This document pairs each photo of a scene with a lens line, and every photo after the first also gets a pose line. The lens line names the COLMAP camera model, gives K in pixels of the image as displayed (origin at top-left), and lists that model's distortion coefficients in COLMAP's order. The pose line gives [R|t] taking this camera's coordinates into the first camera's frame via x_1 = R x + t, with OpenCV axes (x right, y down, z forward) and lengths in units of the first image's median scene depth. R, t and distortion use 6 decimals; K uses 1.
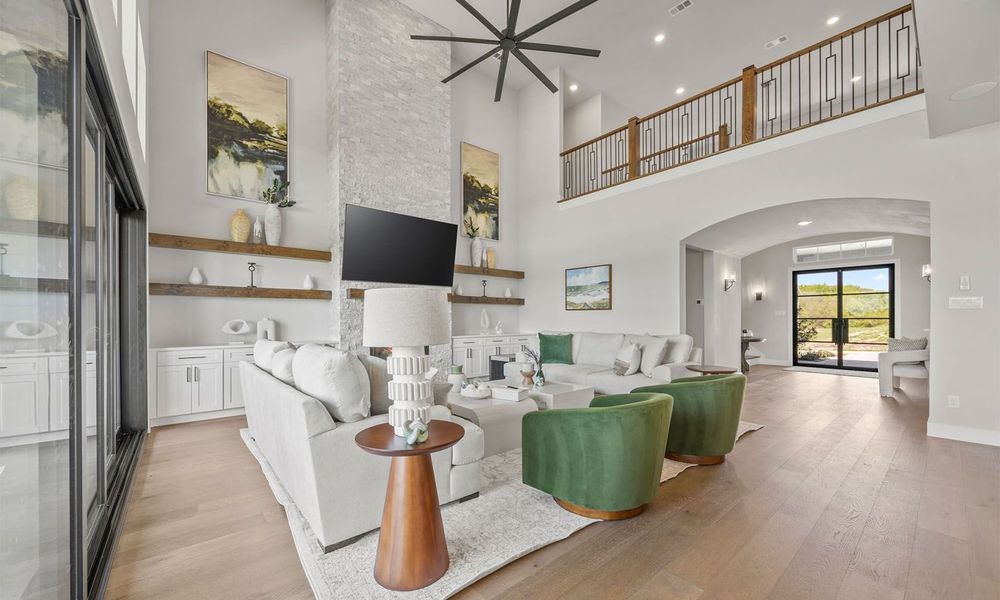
lens RADIAL K [[381.0, 0, 501.5], [0, 381.0, 319.5], [0, 0, 1]] dist [-0.001956, 0.000732]
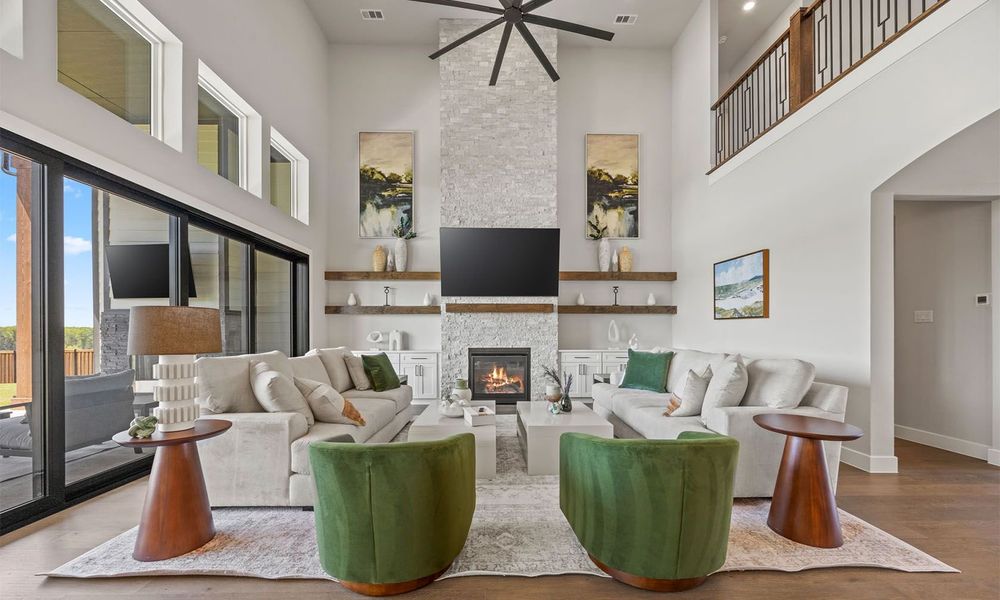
lens RADIAL K [[381.0, 0, 500.9], [0, 381.0, 330.7], [0, 0, 1]] dist [-0.001956, 0.000732]
pose [[0.777635, 0.001660, -0.628714, 0.390584], [-0.002571, 0.999997, -0.000538, -0.002074], [0.628711, 0.002035, 0.777637, 0.221696]]
